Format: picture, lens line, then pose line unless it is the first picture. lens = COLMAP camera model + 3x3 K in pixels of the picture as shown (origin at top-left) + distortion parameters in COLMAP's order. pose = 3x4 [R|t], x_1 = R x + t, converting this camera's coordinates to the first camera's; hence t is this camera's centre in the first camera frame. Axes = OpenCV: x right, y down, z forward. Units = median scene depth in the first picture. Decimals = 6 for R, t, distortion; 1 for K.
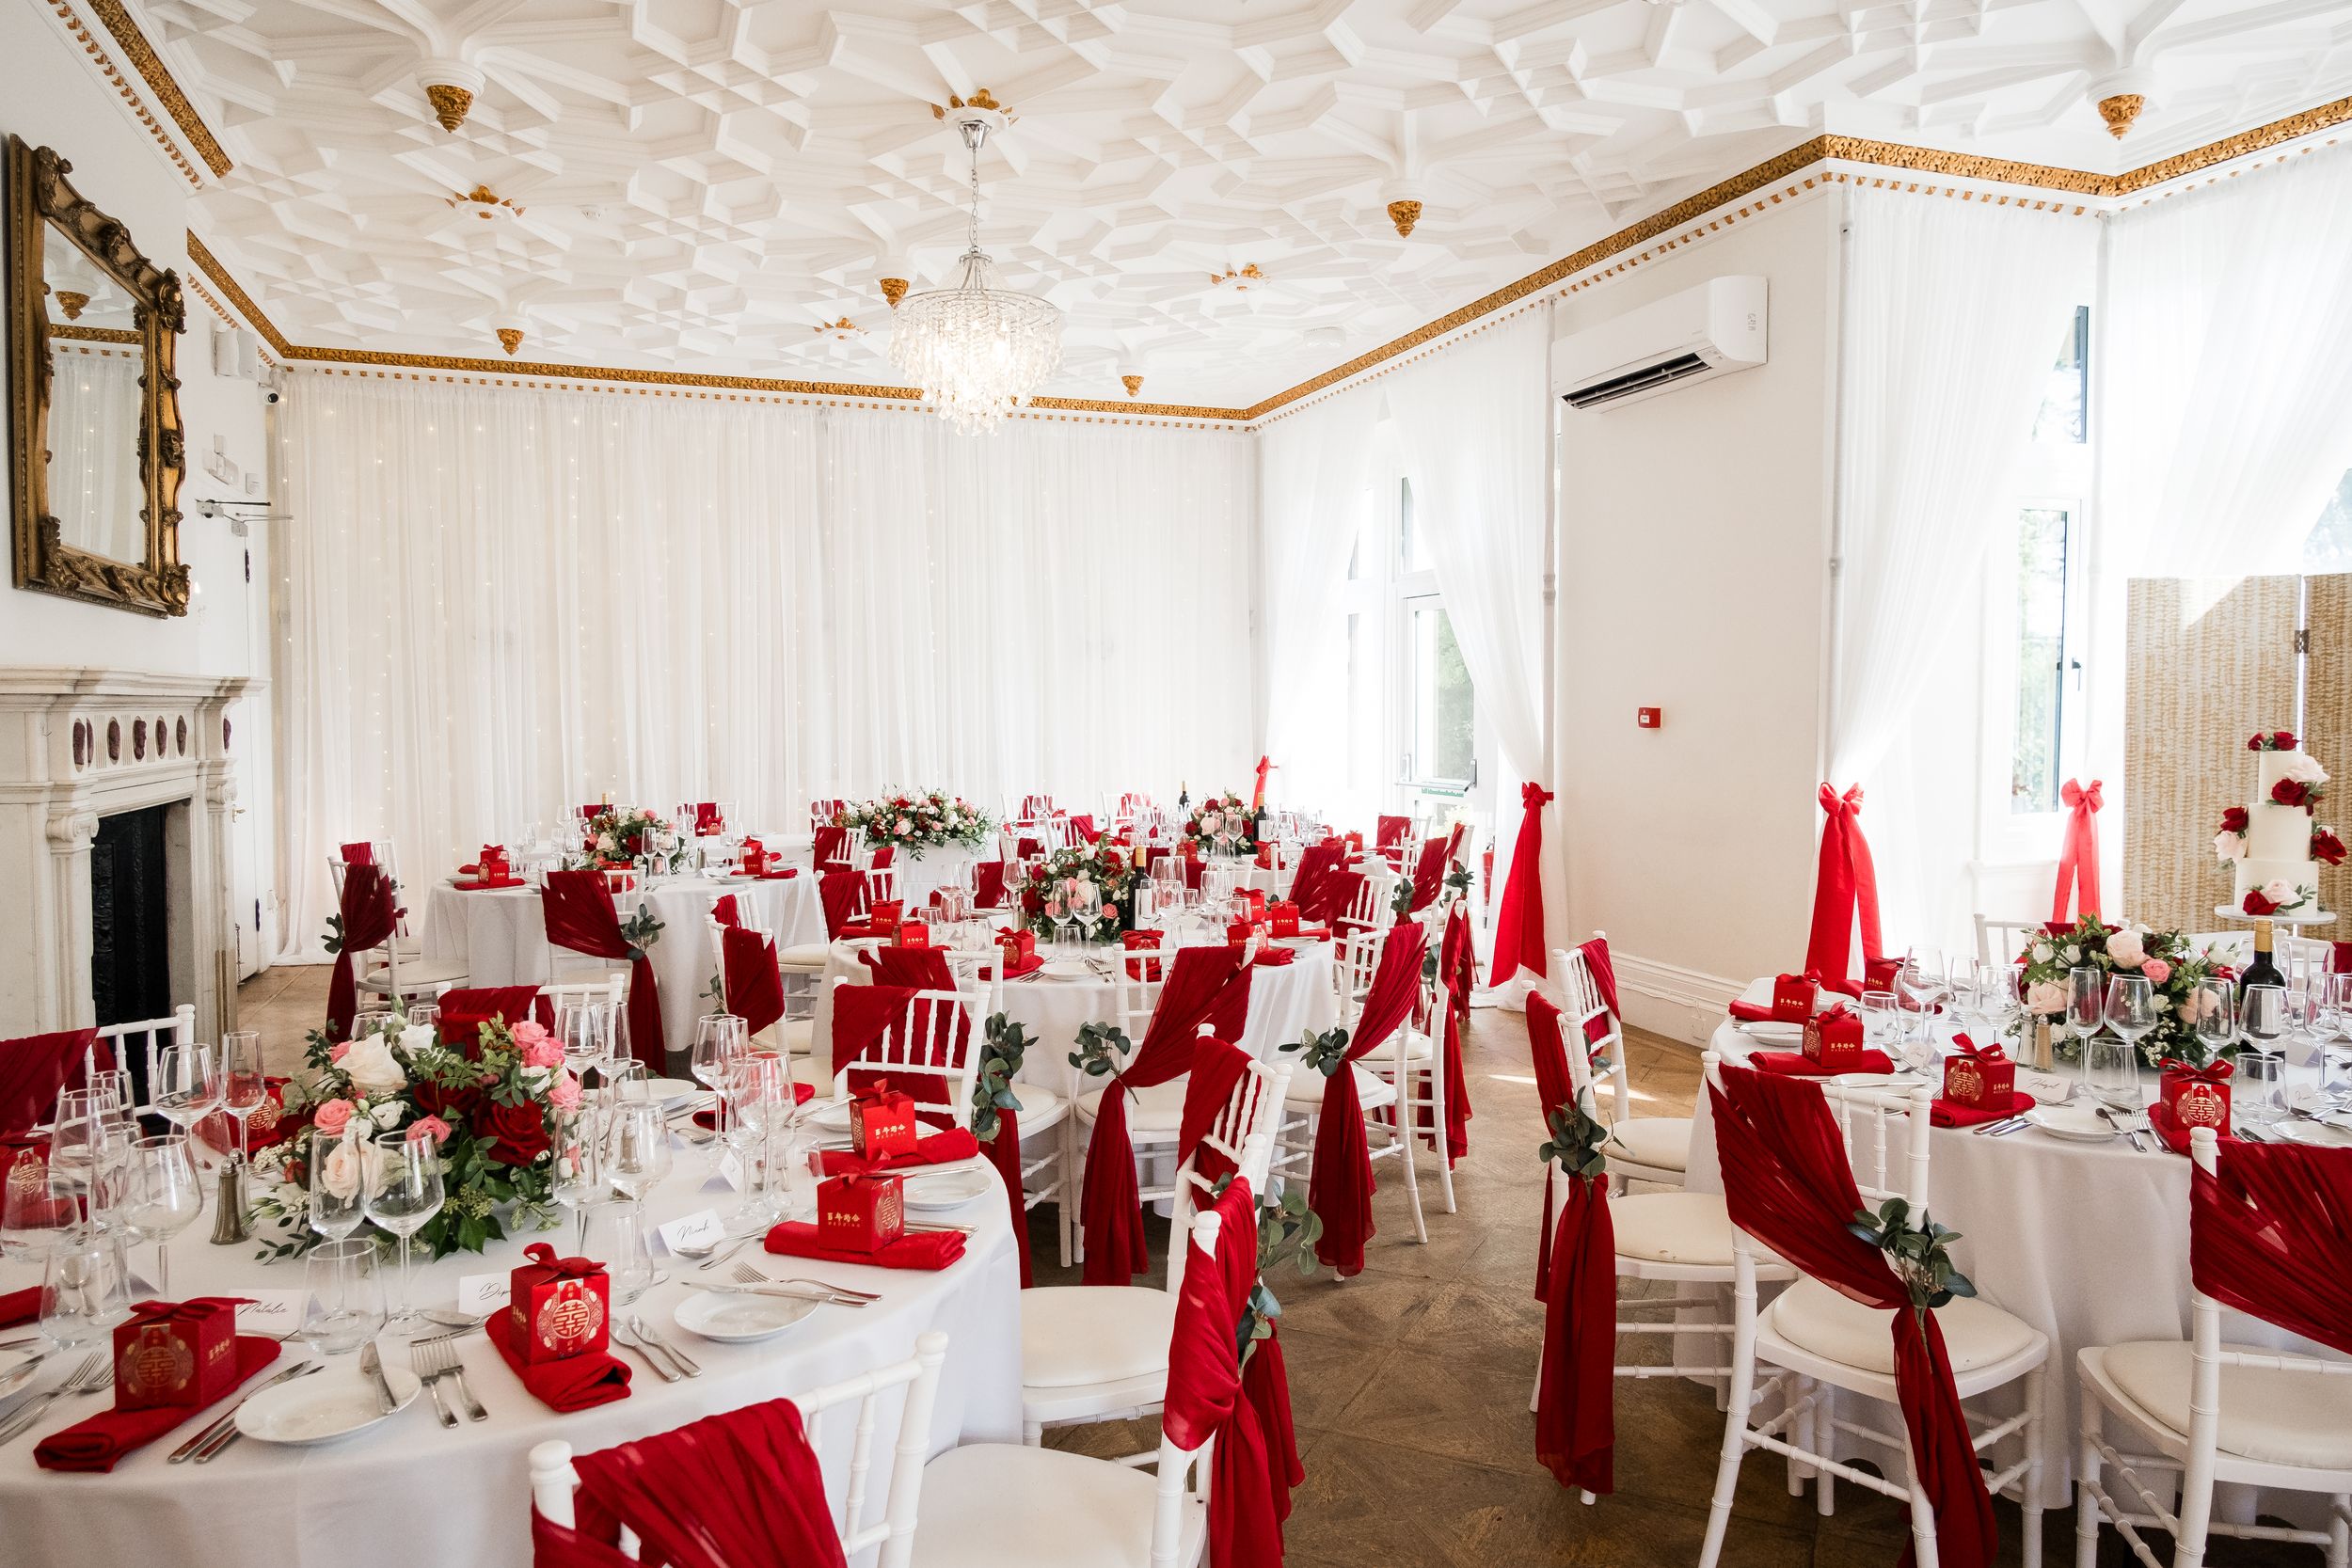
lens RADIAL K [[1630.5, 0, 1175.8], [0, 1630.5, 773.6], [0, 0, 1]] dist [0.014684, -0.022764]
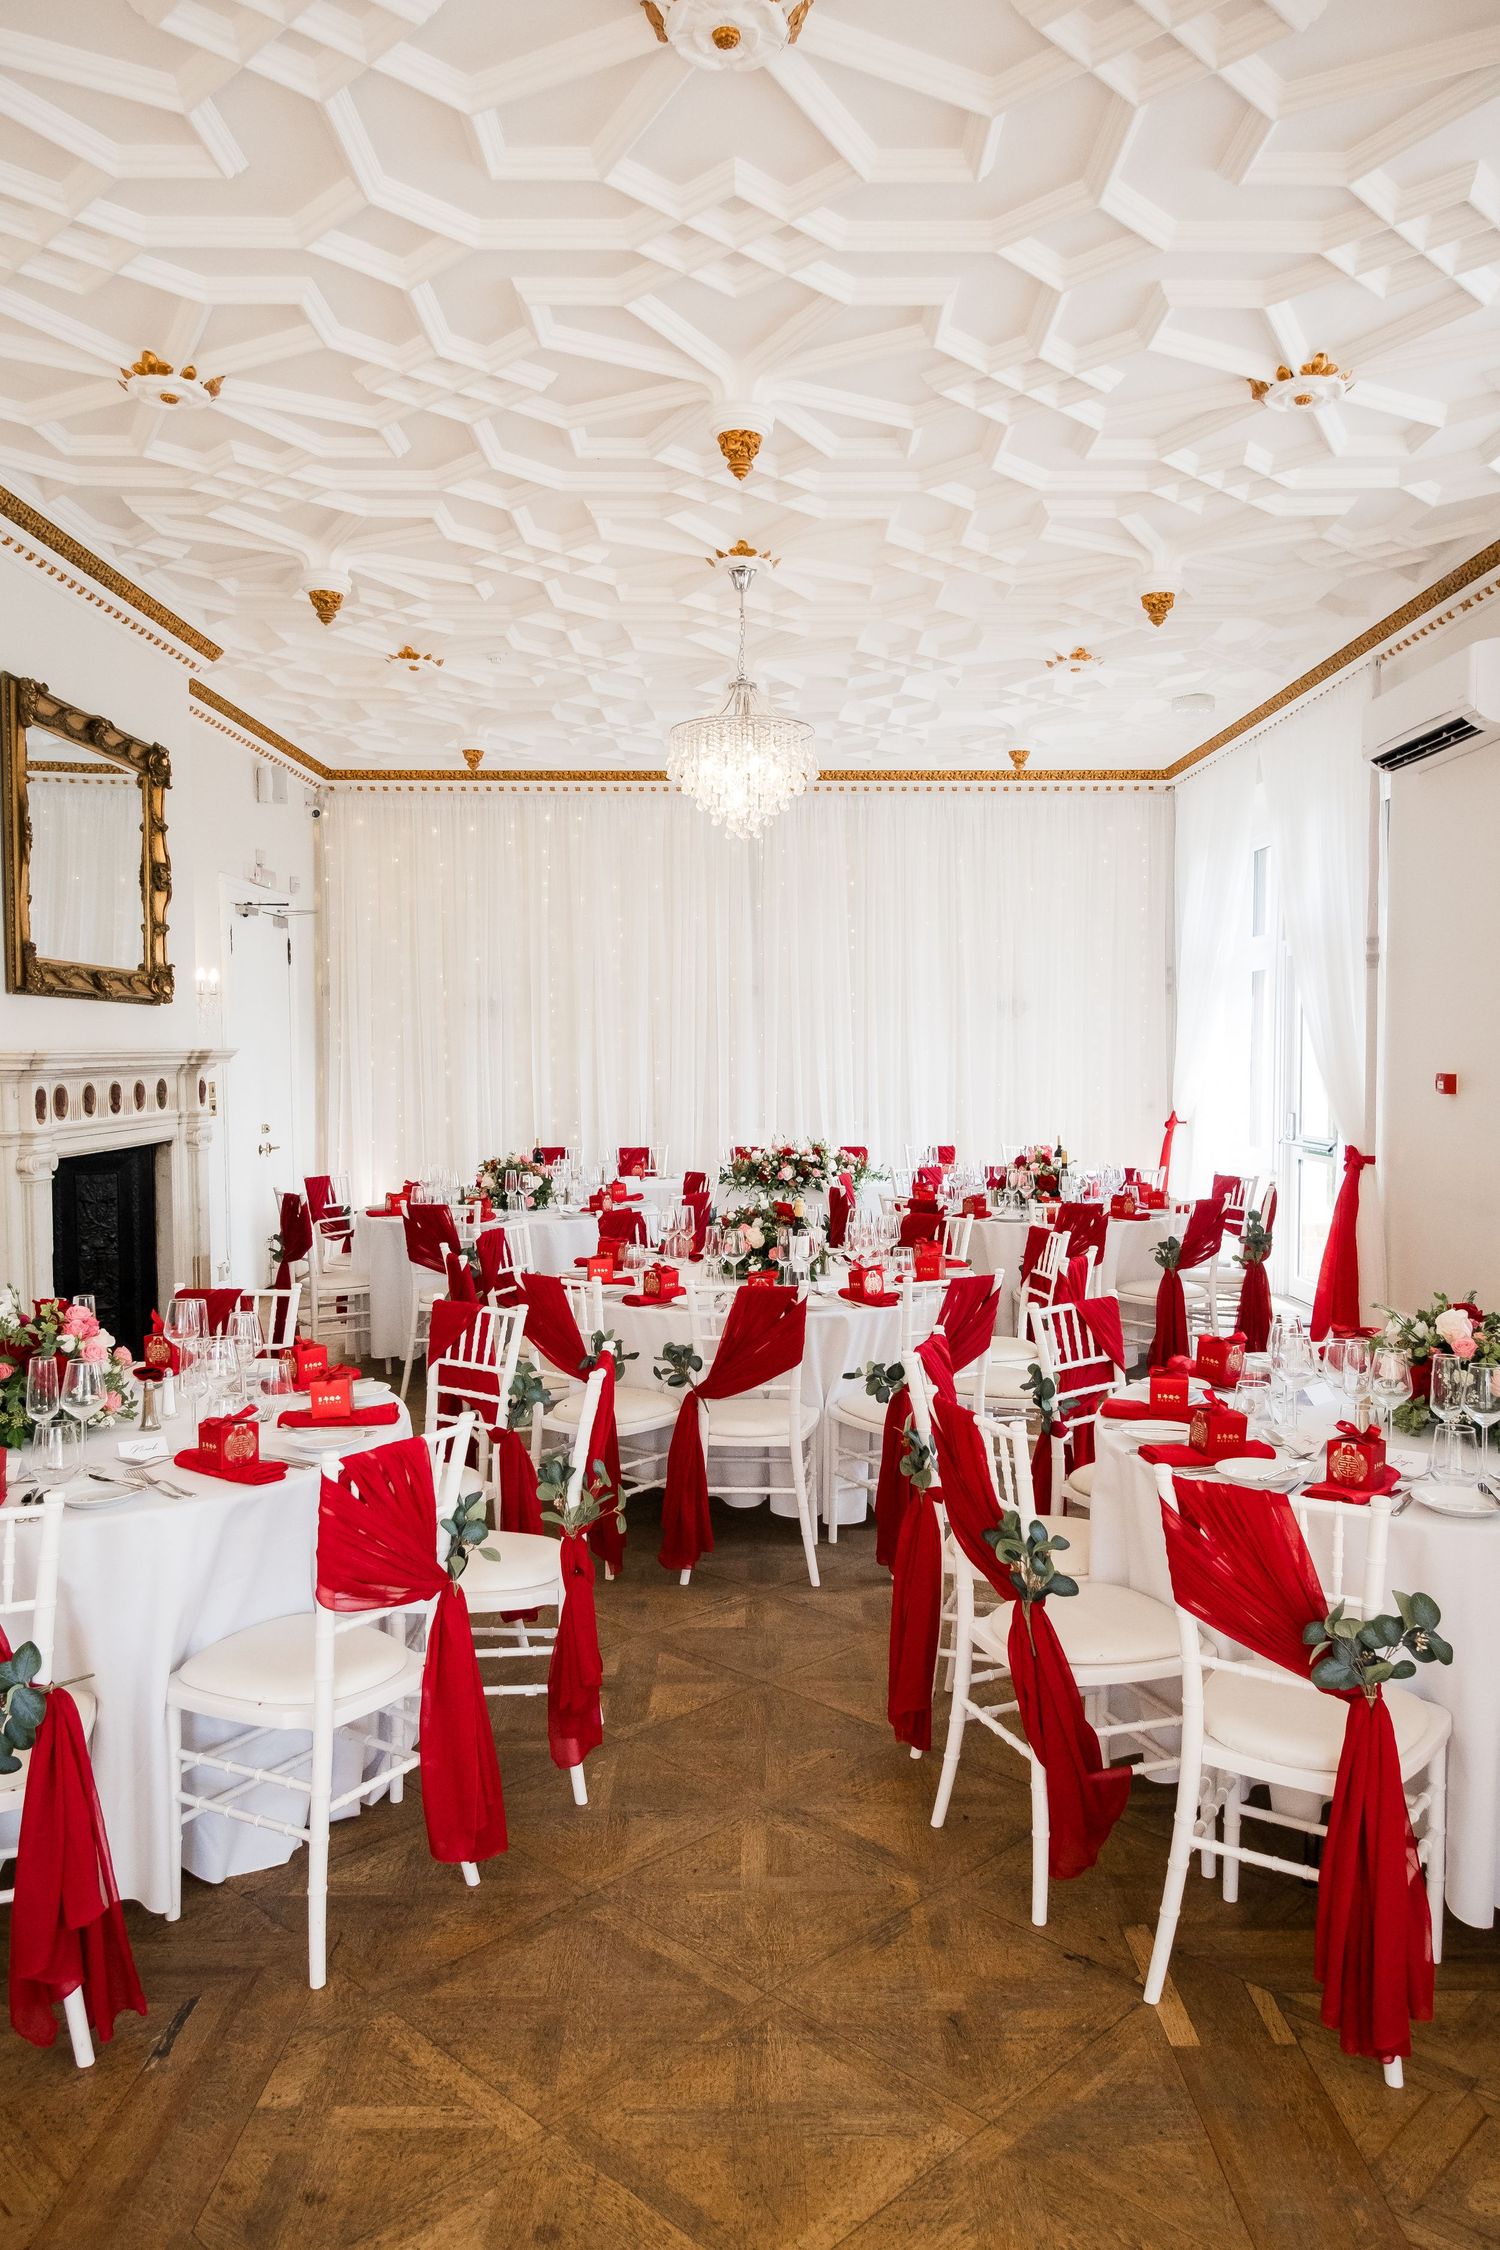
lens RADIAL K [[1628.7, 0, 747.5], [0, 1628.7, 1134.9], [0, 0, 1]] dist [0.005557, -0.002410]
pose [[0.942337, 0.017423, -0.334211, 0.270067], [-0.012961, 0.999795, 0.015575, -0.015670], [0.334414, -0.010345, 0.942370, -0.087563]]
